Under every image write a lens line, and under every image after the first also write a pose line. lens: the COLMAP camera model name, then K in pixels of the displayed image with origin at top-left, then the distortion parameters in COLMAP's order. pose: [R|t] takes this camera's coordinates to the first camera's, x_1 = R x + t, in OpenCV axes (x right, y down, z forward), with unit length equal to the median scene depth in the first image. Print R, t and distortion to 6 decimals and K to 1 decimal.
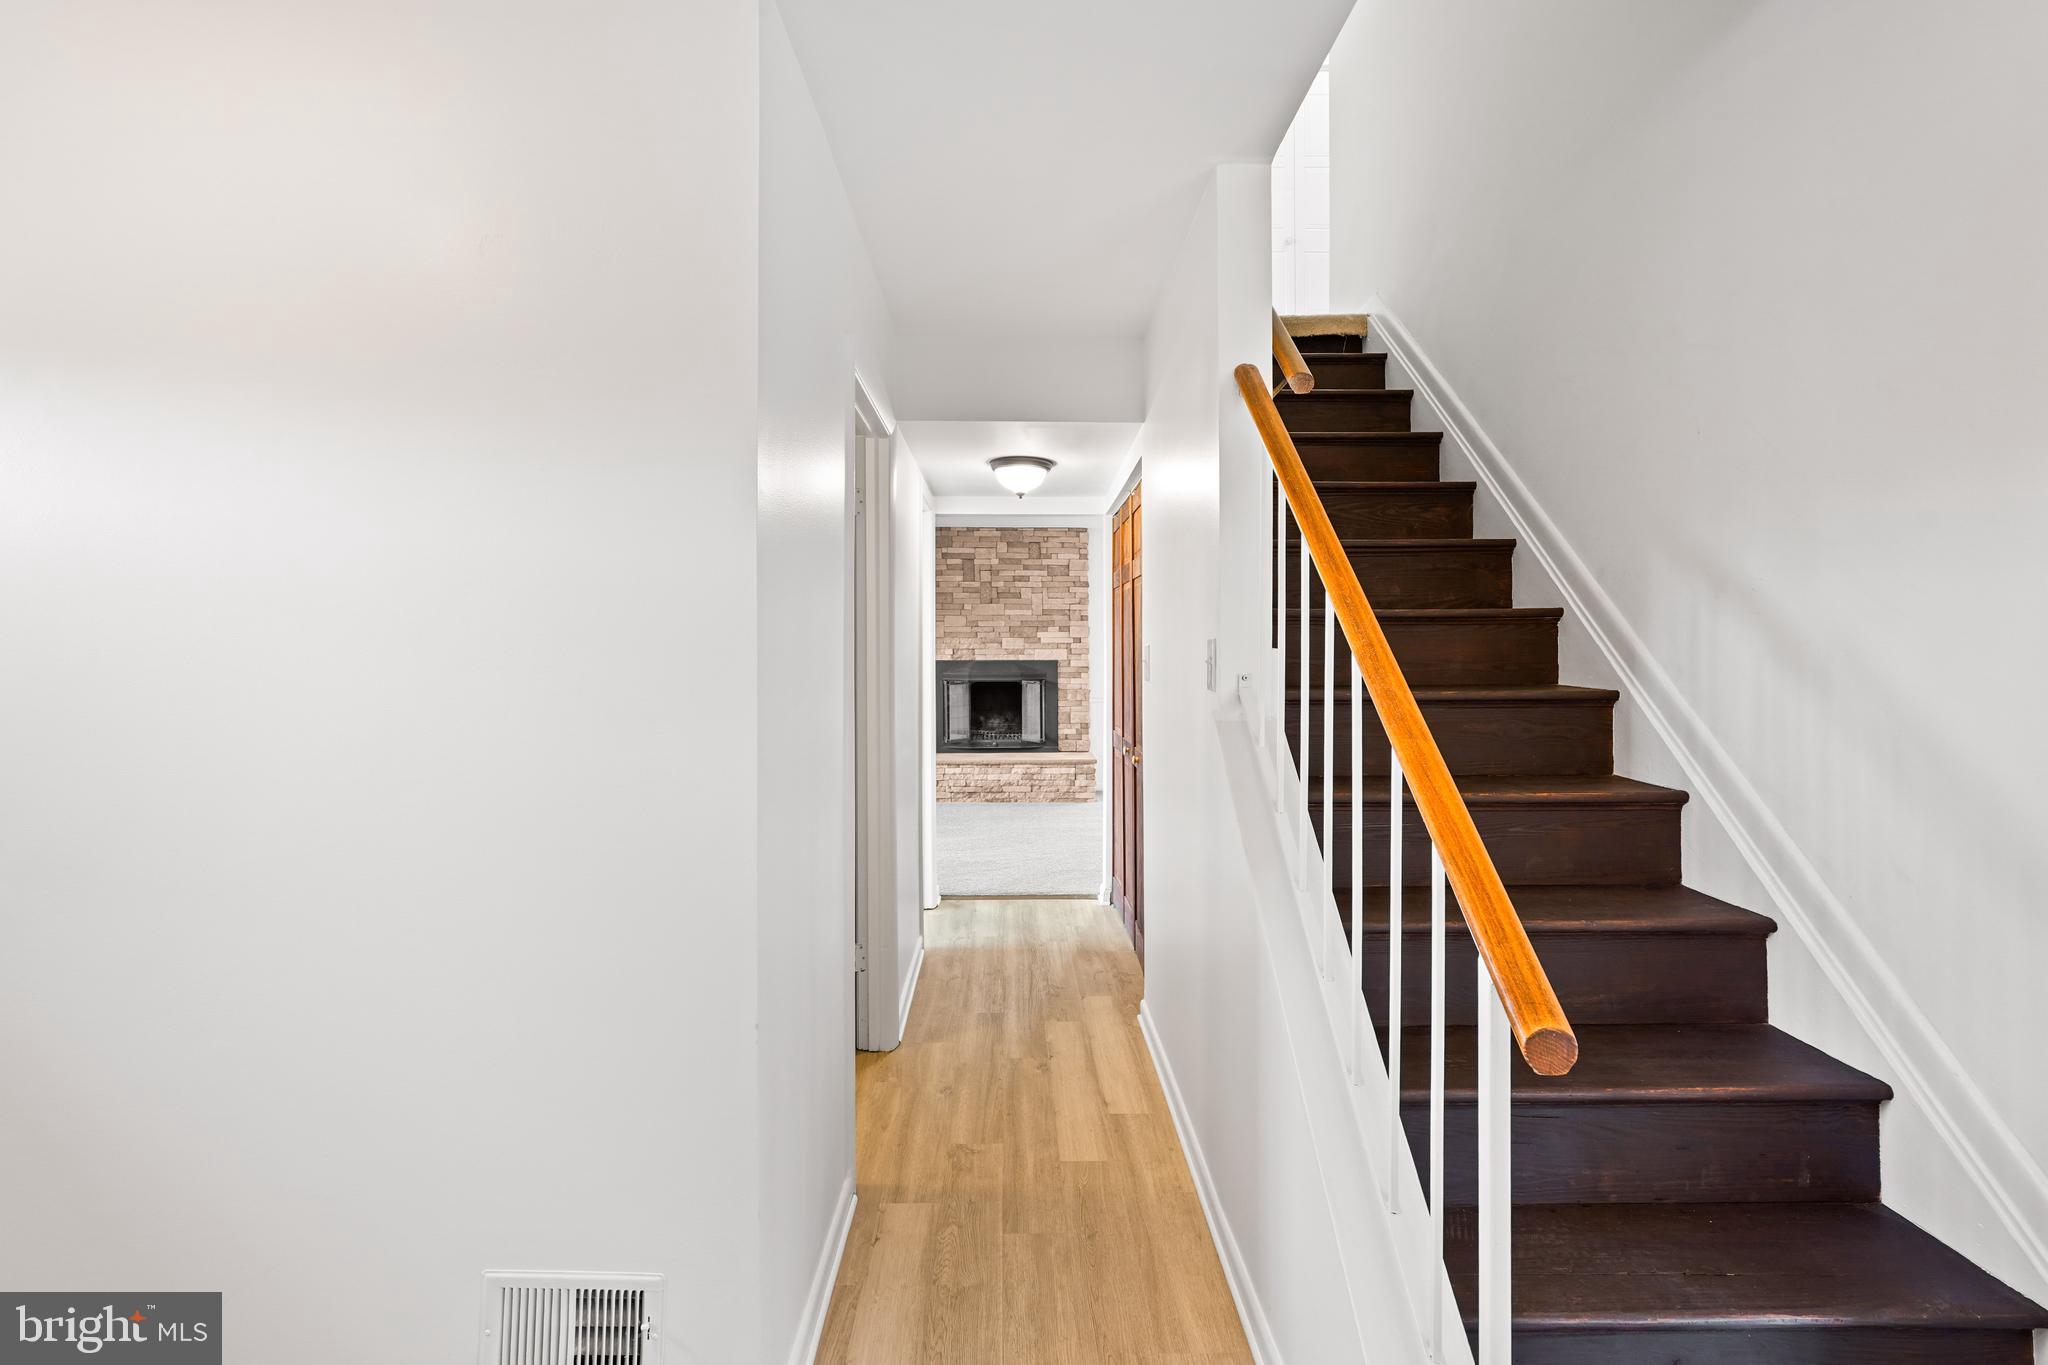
lens RADIAL K [[926.8, 0, 1019.9], [0, 926.8, 648.5], [0, 0, 1]] dist [-0.002469, 0.000186]
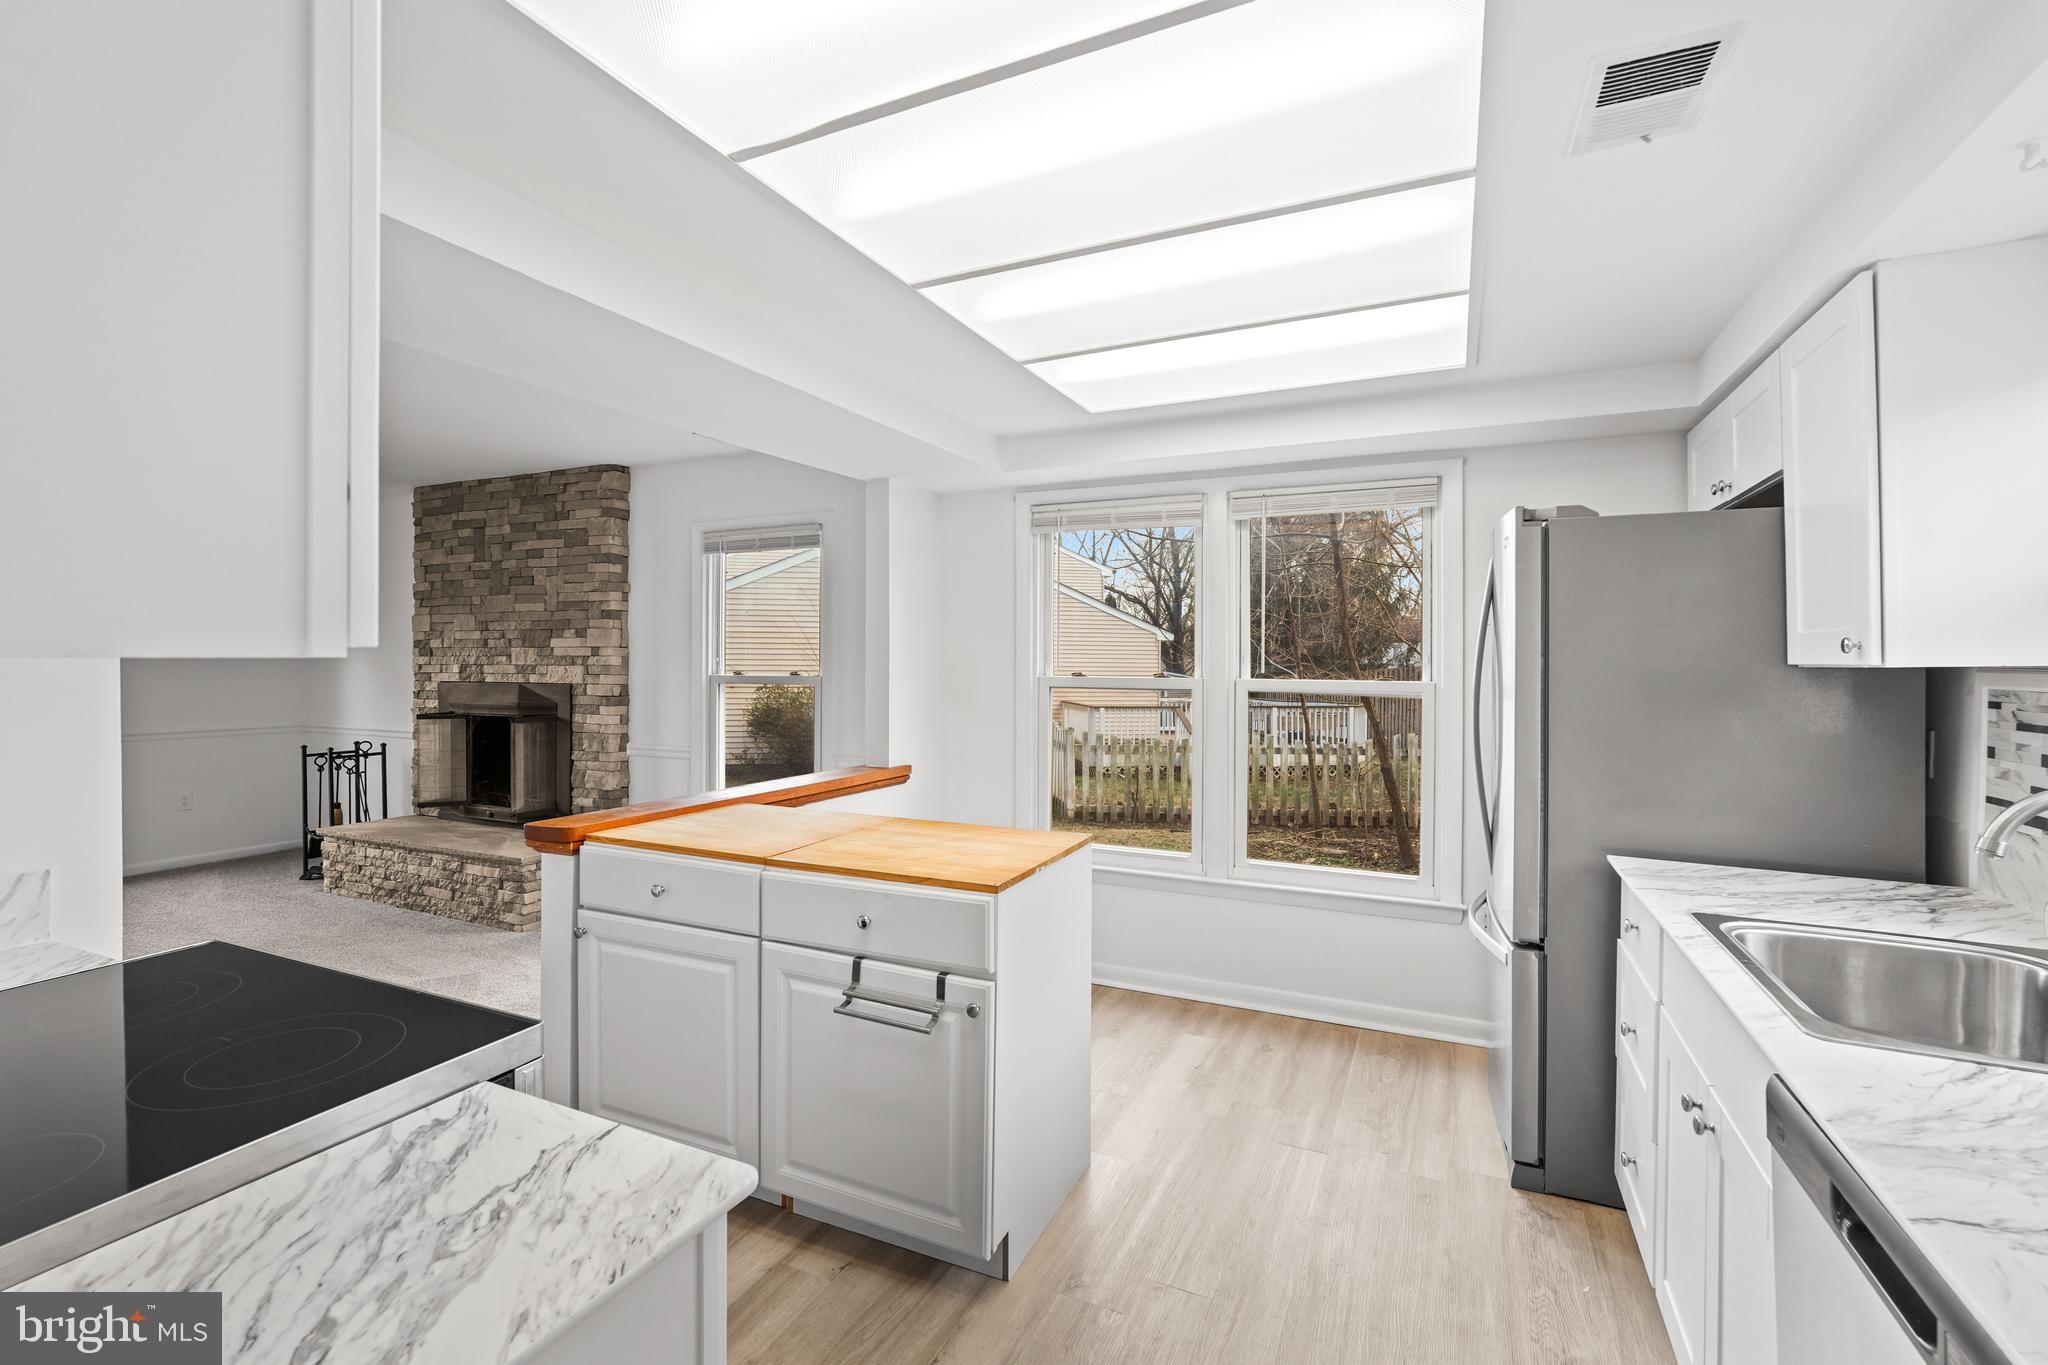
lens RADIAL K [[909.6, 0, 986.0], [0, 909.6, 659.5], [0, 0, 1]] dist [-0.001108, 0.000149]
pose [[0.894135, 0.005241, -0.447767, 0.553600], [-0.009372, 0.999932, -0.007010, -0.001930], [0.447700, 0.010465, 0.894123, 0.585102]]
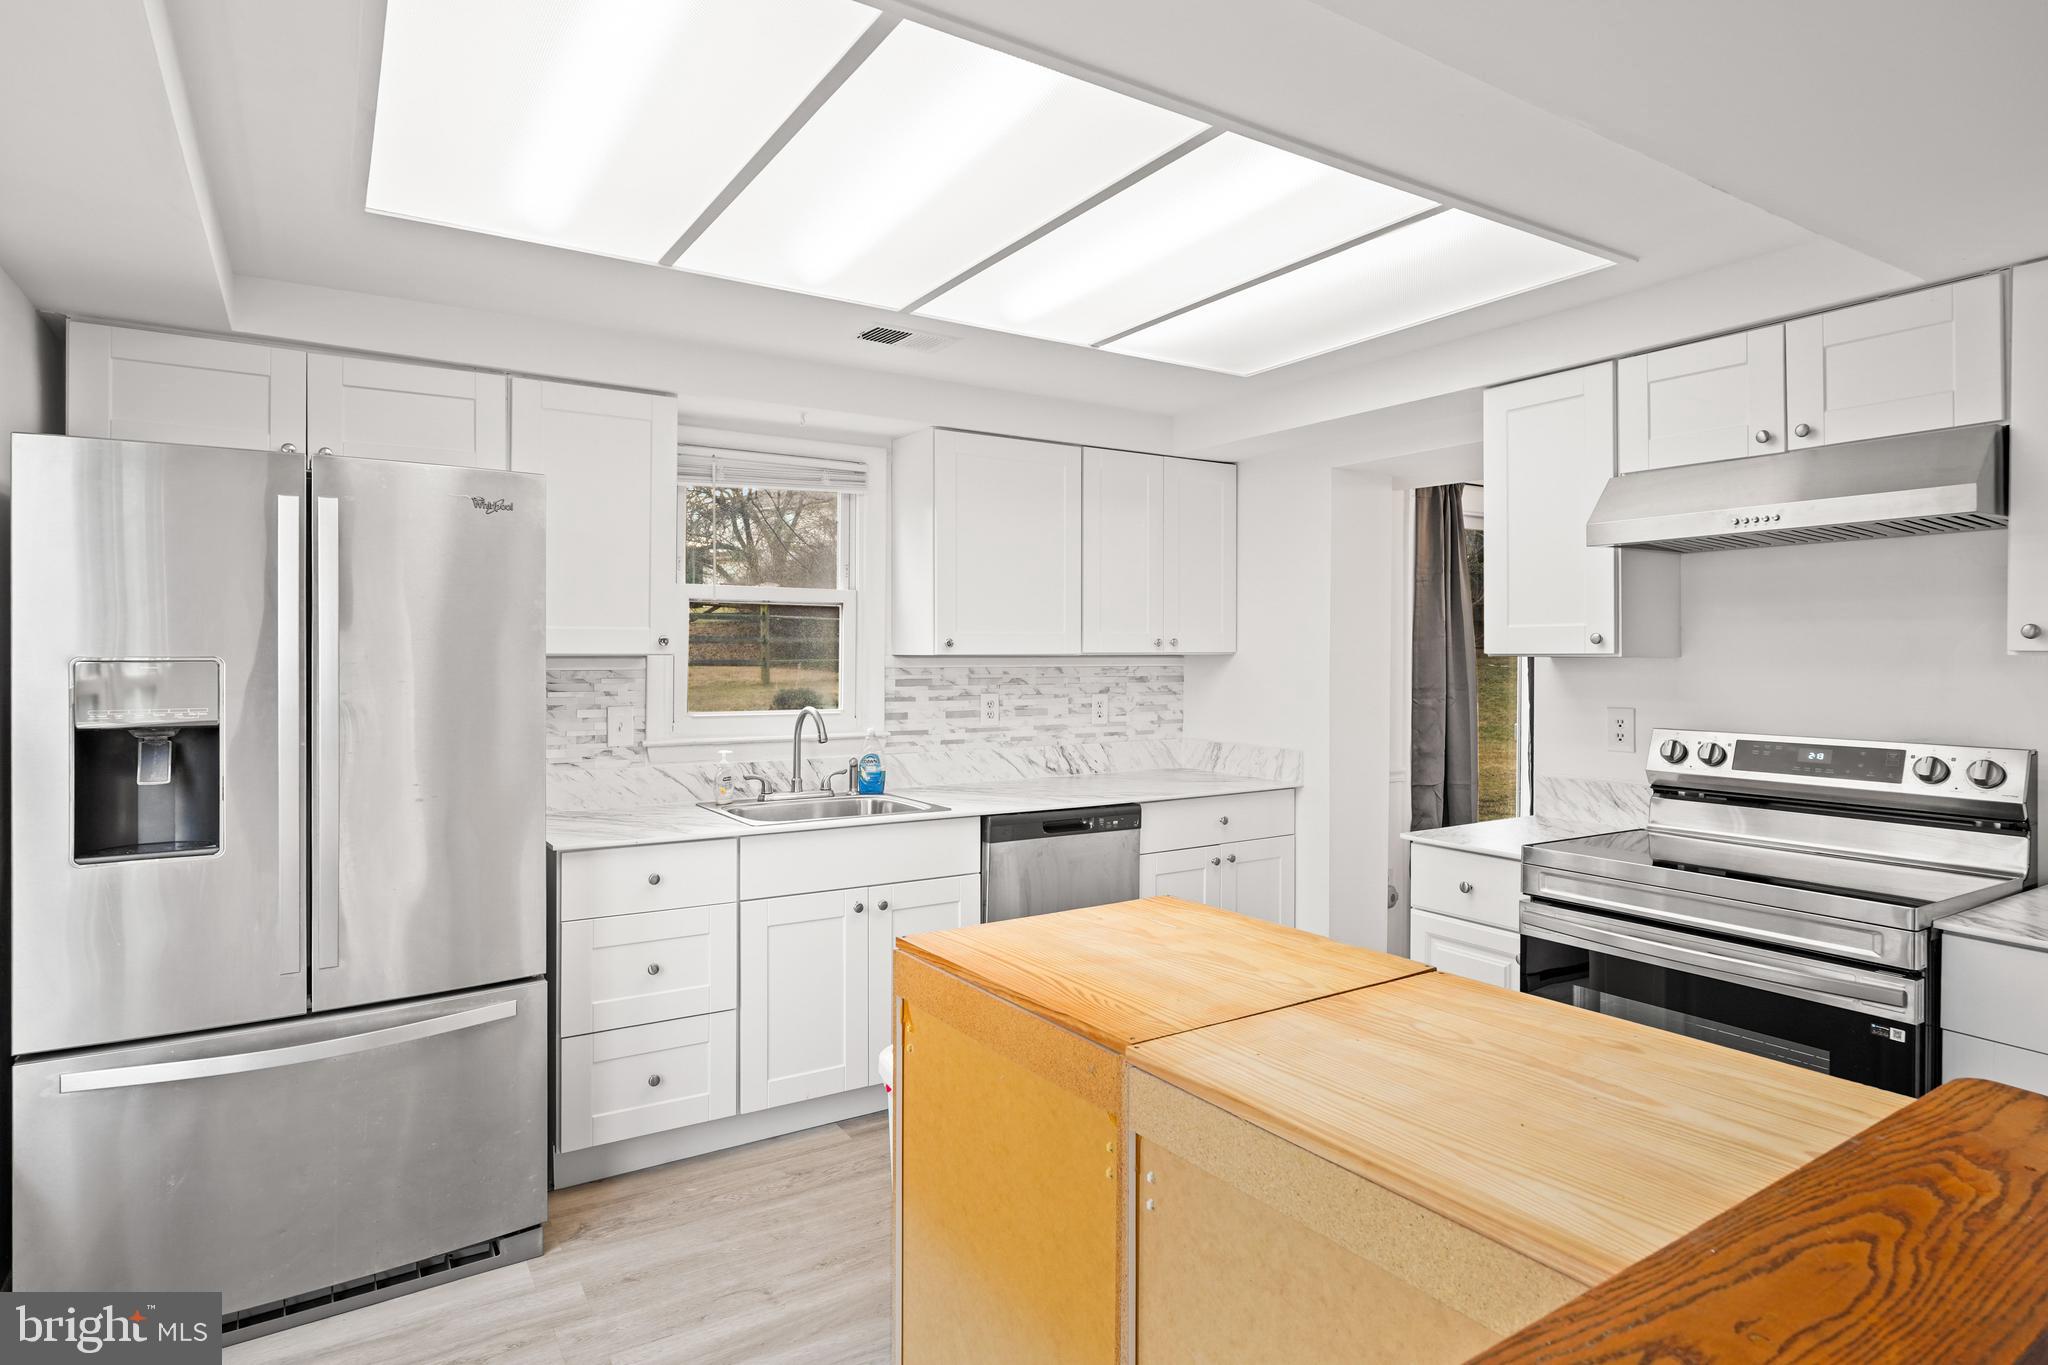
lens RADIAL K [[1114.7, 0, 1019.3], [0, 1114.7, 648.1], [0, 0, 1]] dist [-0.000580, 0.000534]
pose [[-0.531374, 0.003785, 0.847129, 0.253774], [0.006062, 0.999981, -0.000666, -0.004409], [-0.847115, 0.004781, -0.531387, 0.958686]]
